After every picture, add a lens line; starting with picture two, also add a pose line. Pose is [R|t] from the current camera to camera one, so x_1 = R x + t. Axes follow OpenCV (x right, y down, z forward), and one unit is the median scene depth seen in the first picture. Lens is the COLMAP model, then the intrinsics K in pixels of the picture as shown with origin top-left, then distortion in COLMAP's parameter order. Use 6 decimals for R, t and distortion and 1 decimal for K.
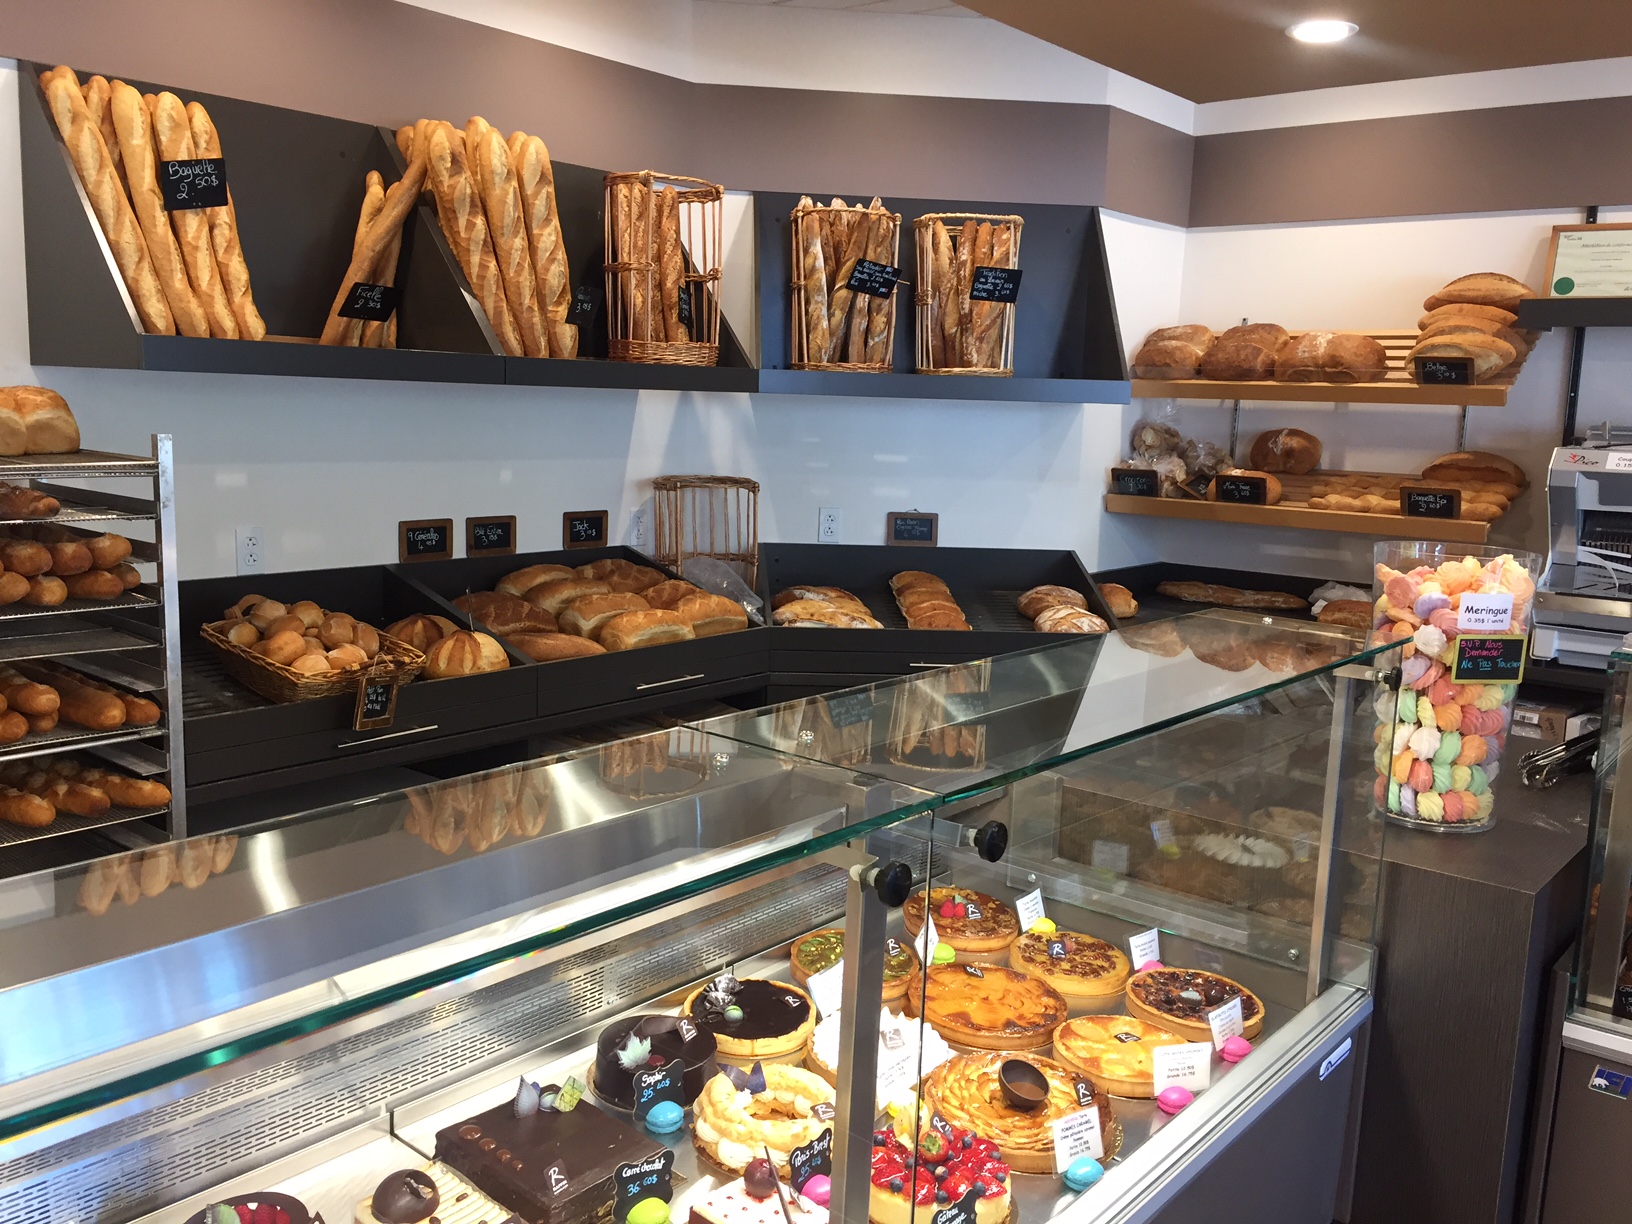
lens RADIAL K [[1406.6, 0, 824.4], [0, 1406.6, 611.2], [0, 0, 1]] dist [0.080742, -0.102843]
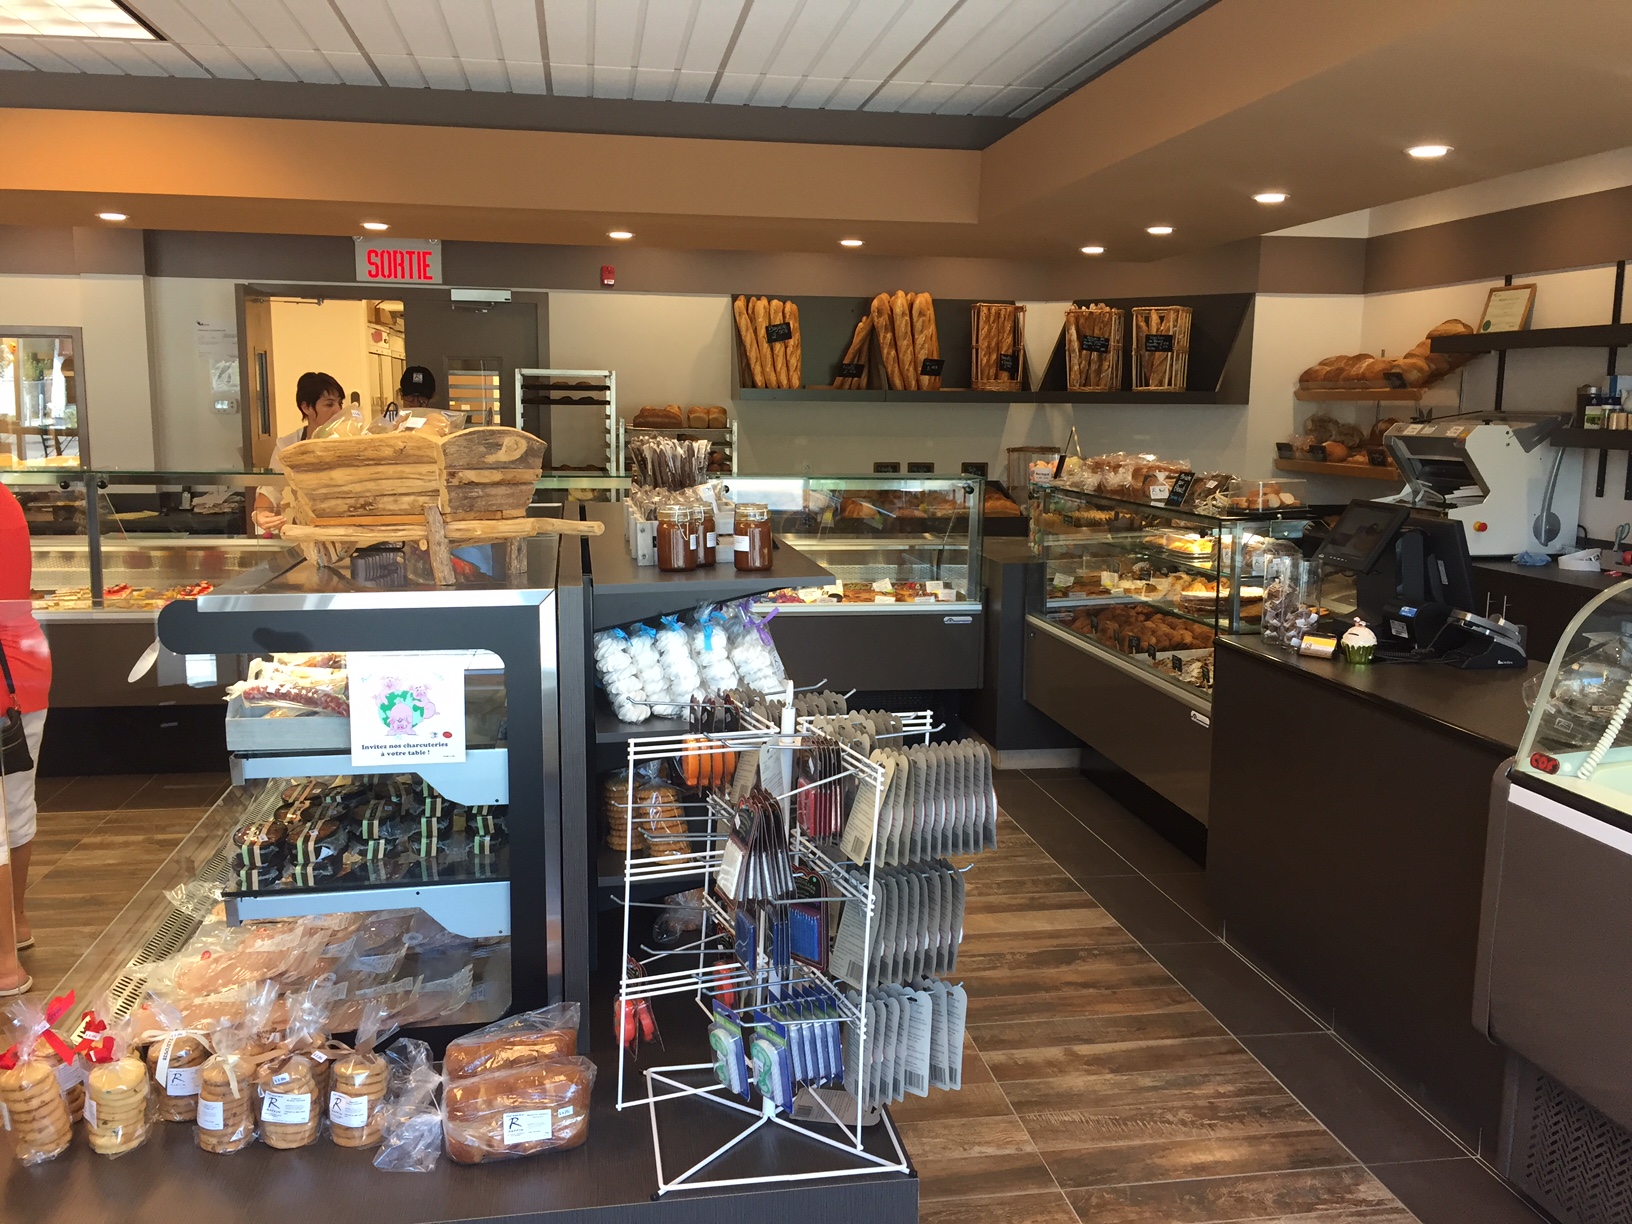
lens RADIAL K [[1406.6, 0, 824.4], [0, 1406.6, 611.2], [0, 0, 1]] dist [0.080742, -0.102843]
pose [[0.755331, 0.073029, -0.651262, 1.124109], [-0.086138, 0.996213, 0.011807, 0.154820], [0.649658, 0.047180, 0.758761, -0.771386]]
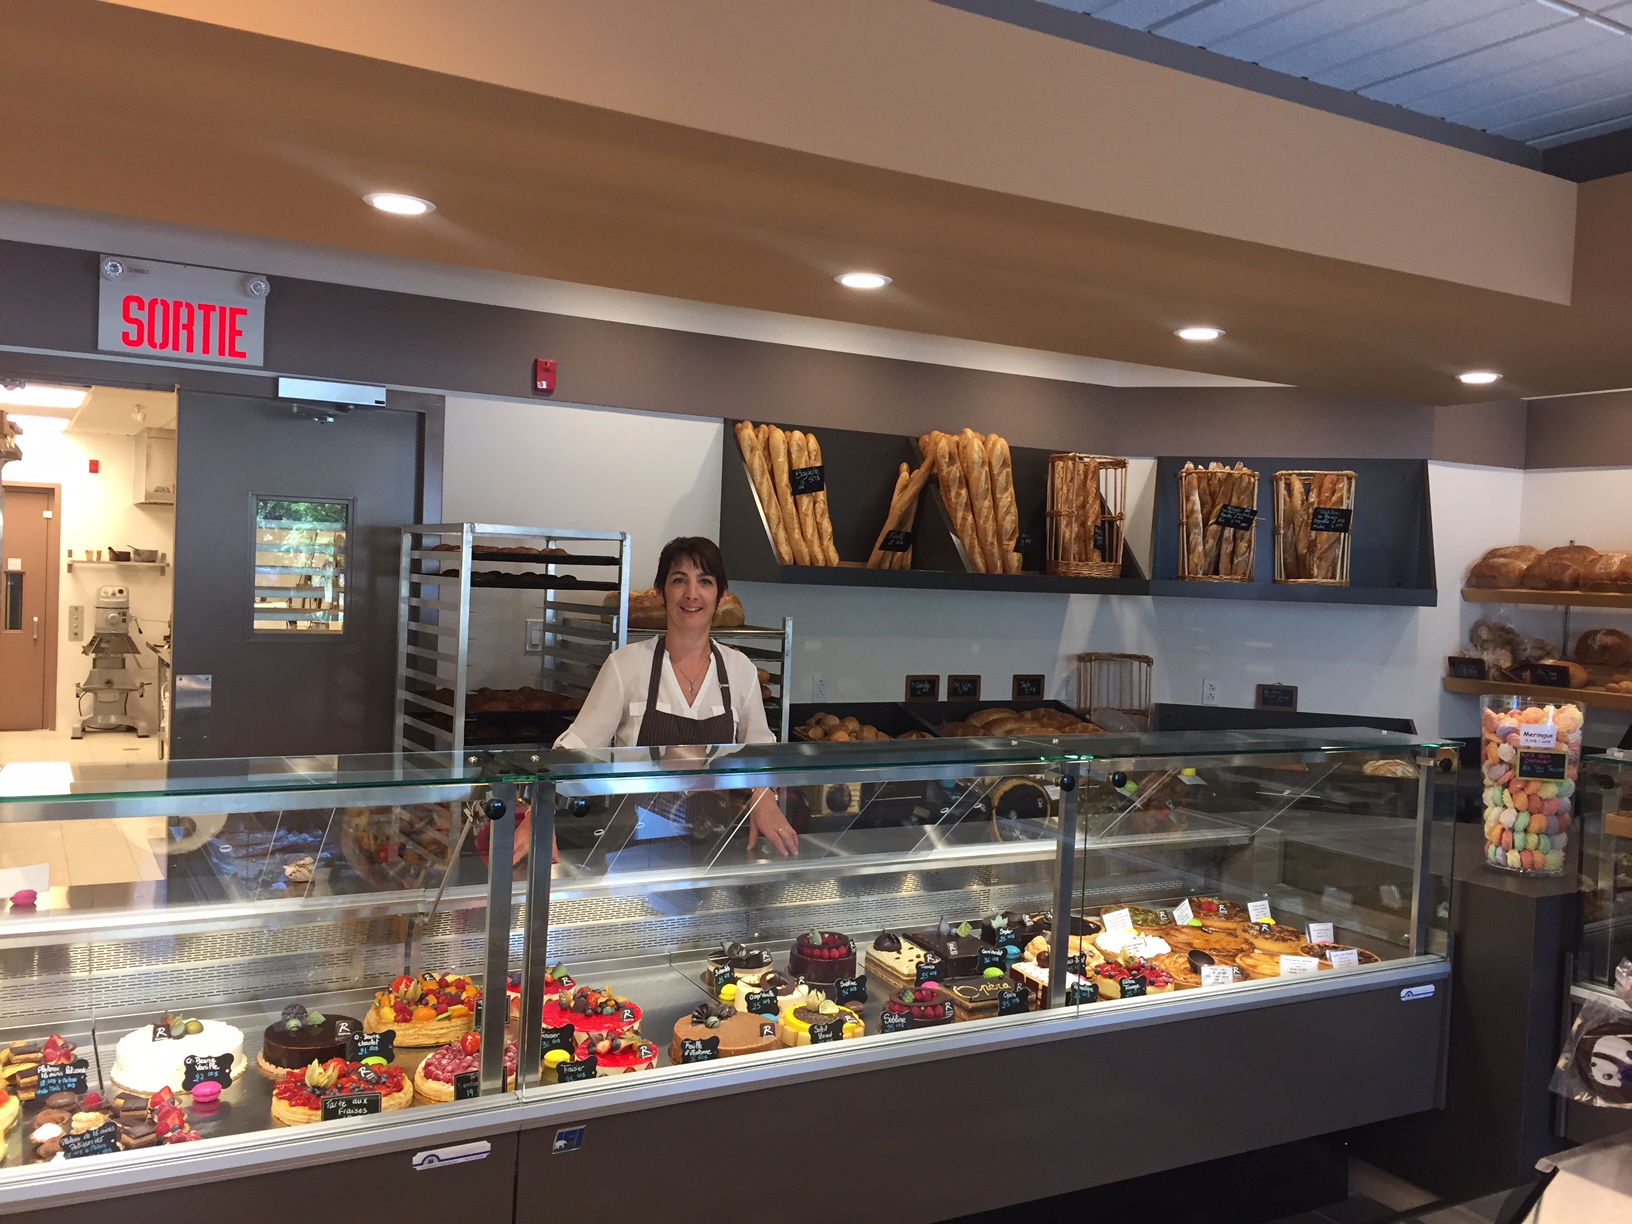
lens RADIAL K [[1406.6, 0, 824.4], [0, 1406.6, 611.2], [0, 0, 1]] dist [0.080742, -0.102843]
pose [[0.936180, 0.012894, -0.351285, 0.156854], [-0.061218, 0.990037, -0.126806, 0.067461], [0.346150, 0.140219, 0.927642, -0.475273]]
